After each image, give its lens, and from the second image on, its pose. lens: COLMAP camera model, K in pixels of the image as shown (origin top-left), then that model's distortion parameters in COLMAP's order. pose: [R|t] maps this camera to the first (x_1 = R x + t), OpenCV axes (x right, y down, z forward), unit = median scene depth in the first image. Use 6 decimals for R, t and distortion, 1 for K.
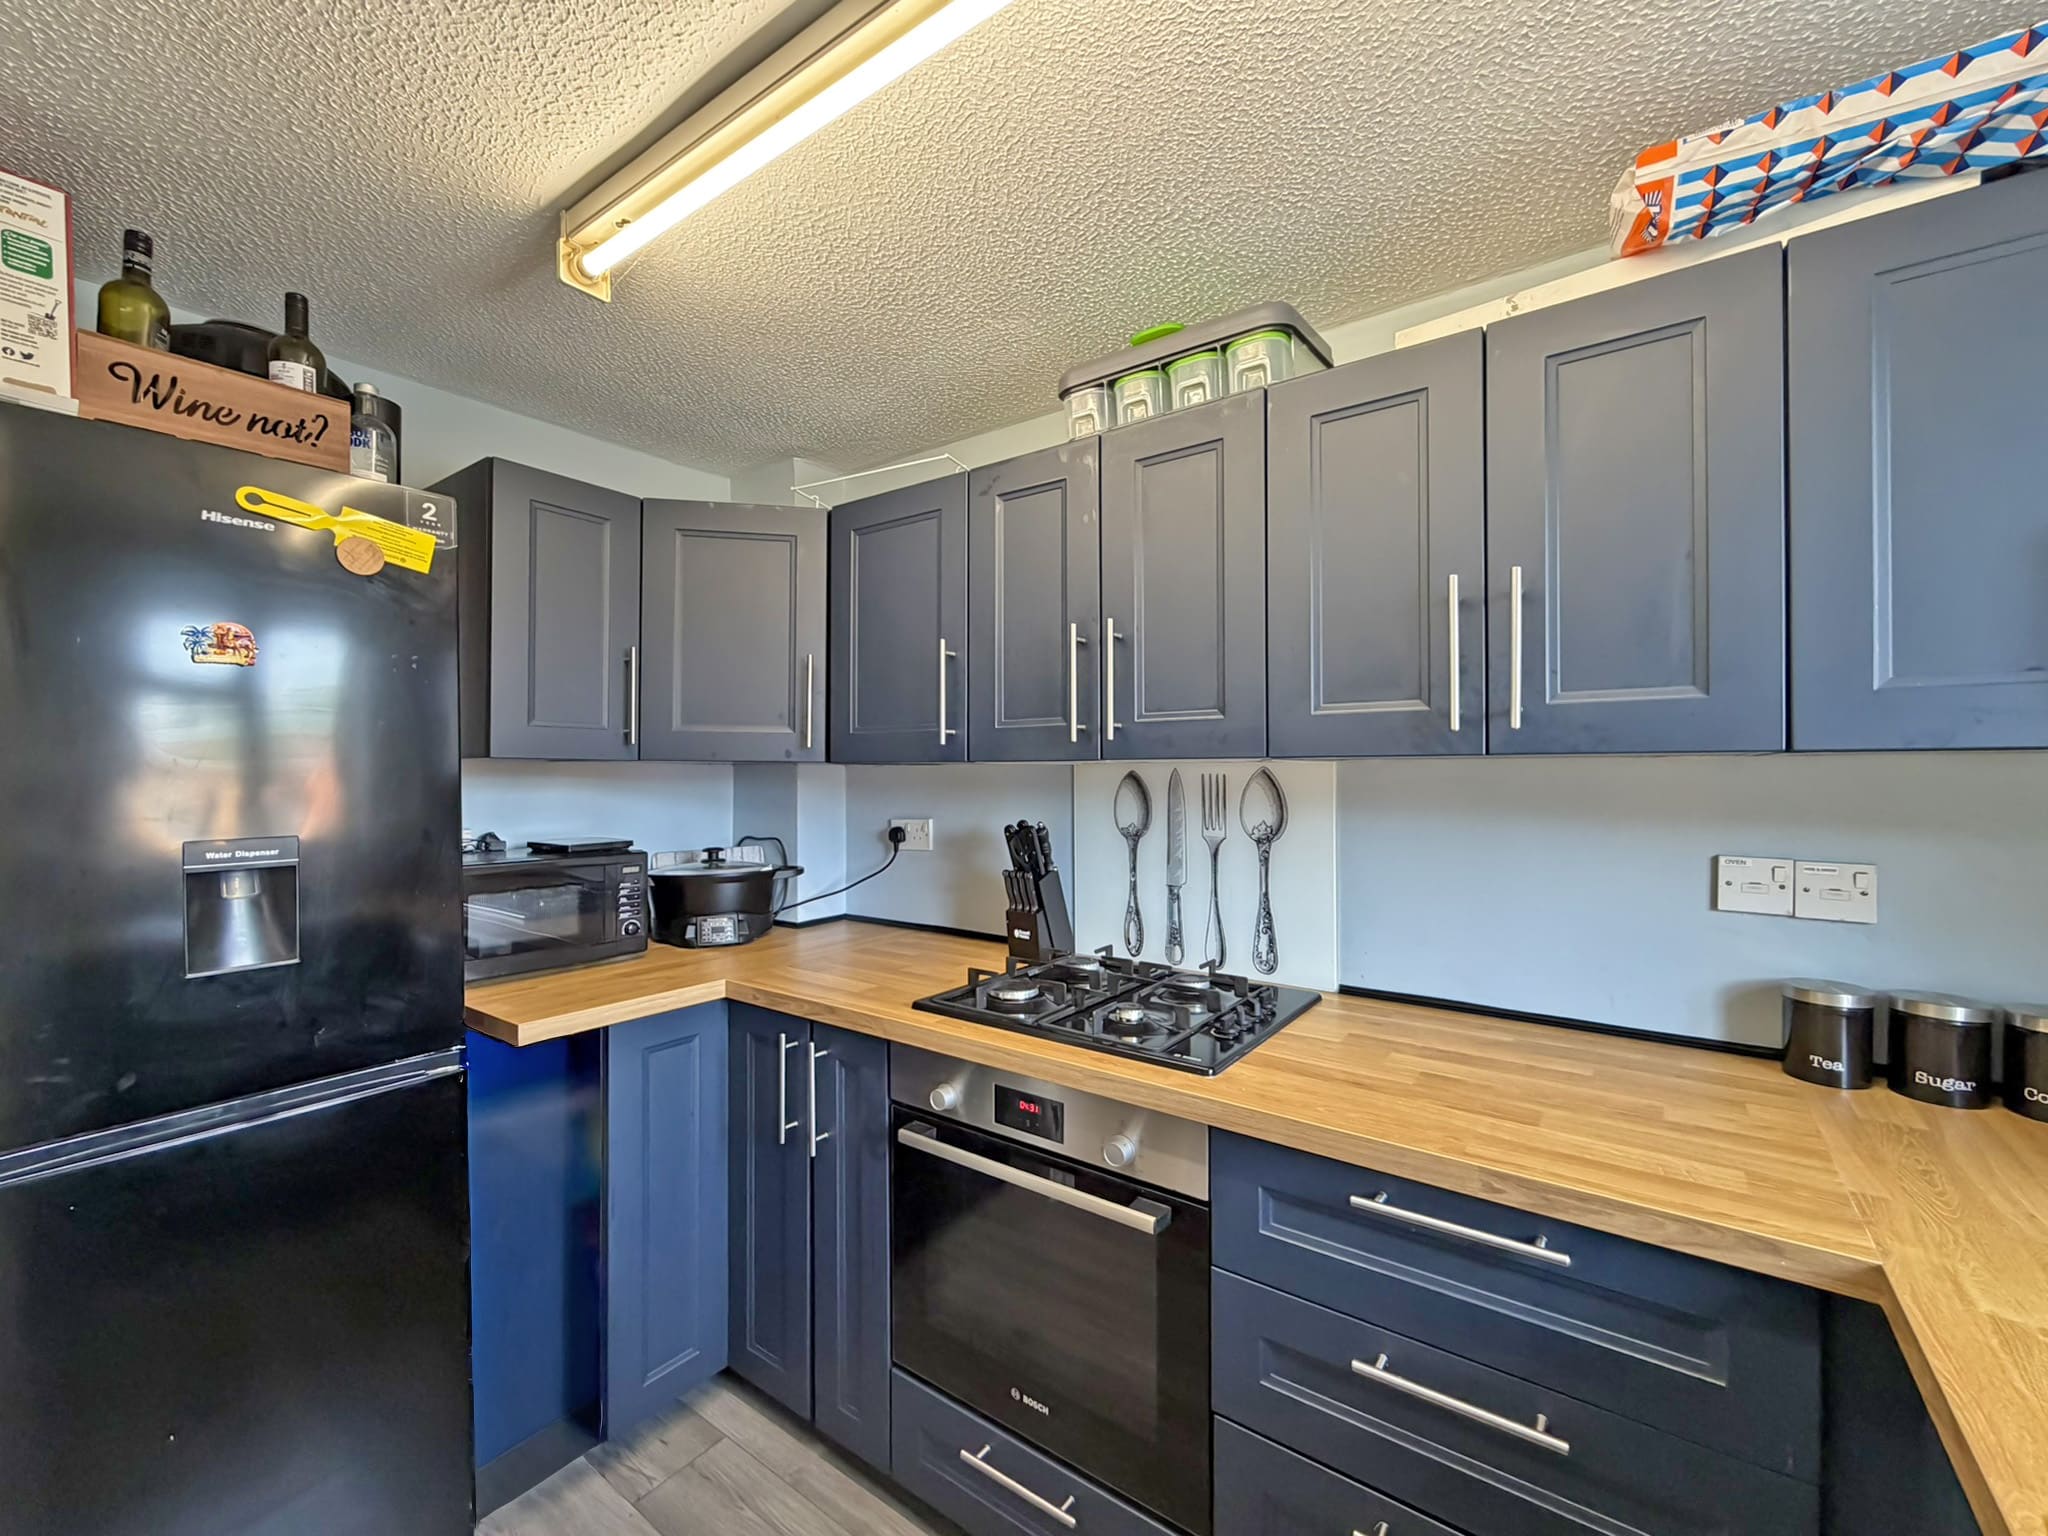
lens RADIAL K [[850.4, 0, 1034.5], [0, 850.4, 763.9], [0, 0, 1]] dist [0.001952, 0.000112]
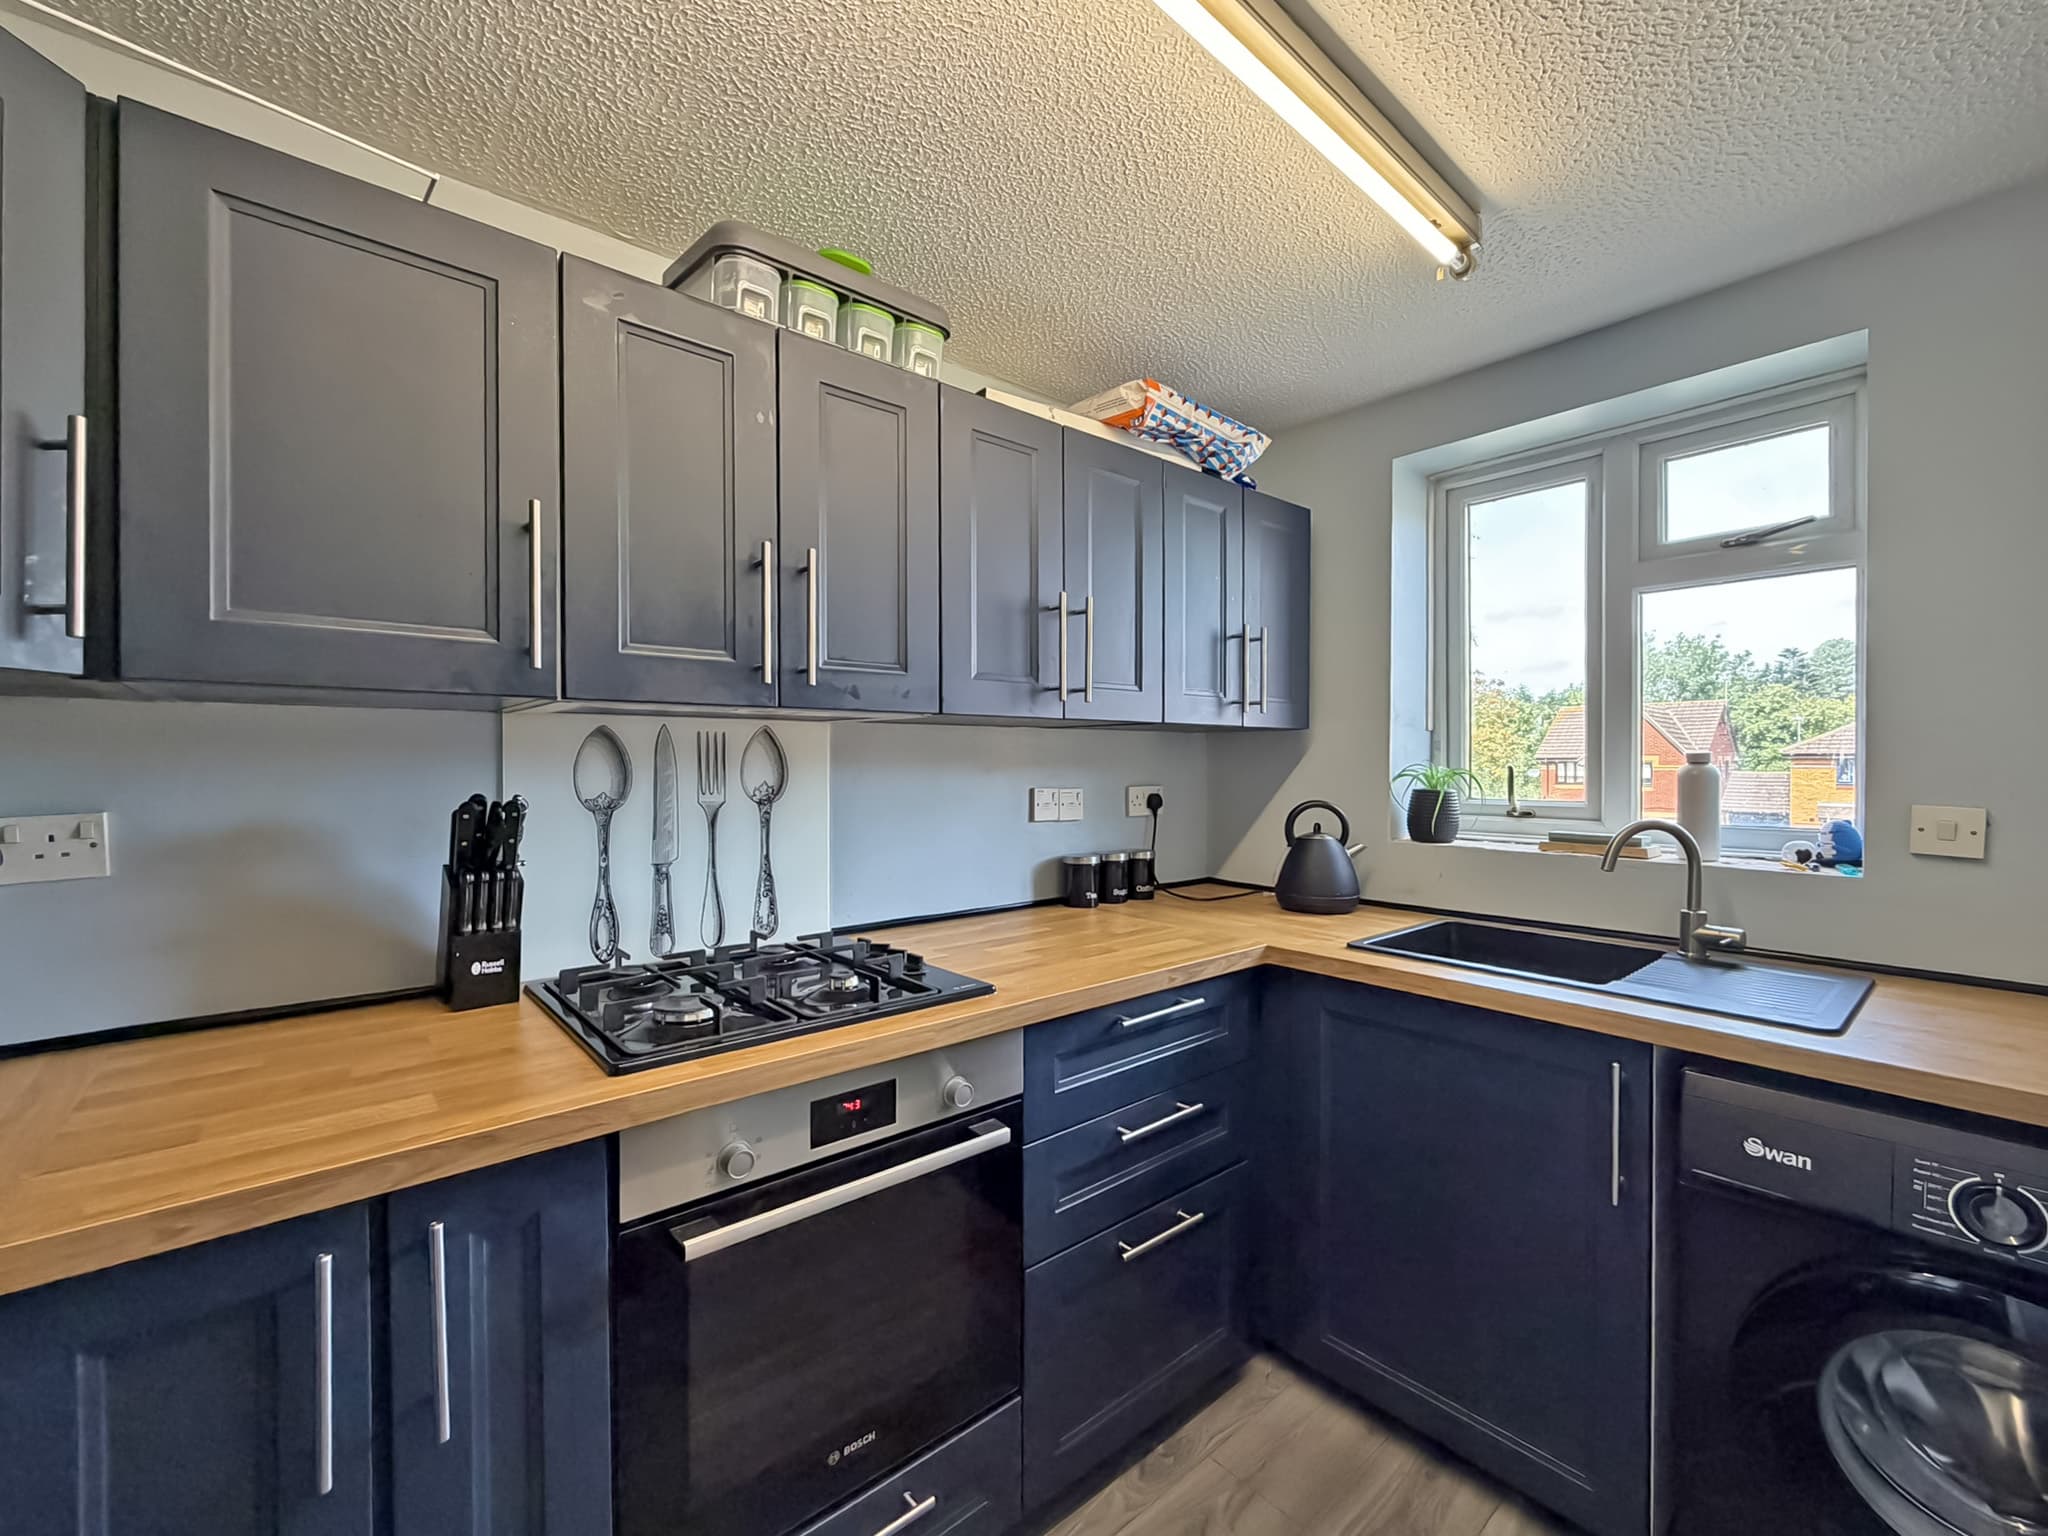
lens RADIAL K [[850.4, 0, 1034.5], [0, 850.4, 763.9], [0, 0, 1]] dist [0.001952, 0.000112]
pose [[0.229990, -0.003411, 0.973187, -0.617296], [-0.007524, 0.999958, 0.005283, 0.040115], [-0.973164, -0.008537, 0.229954, 0.483700]]
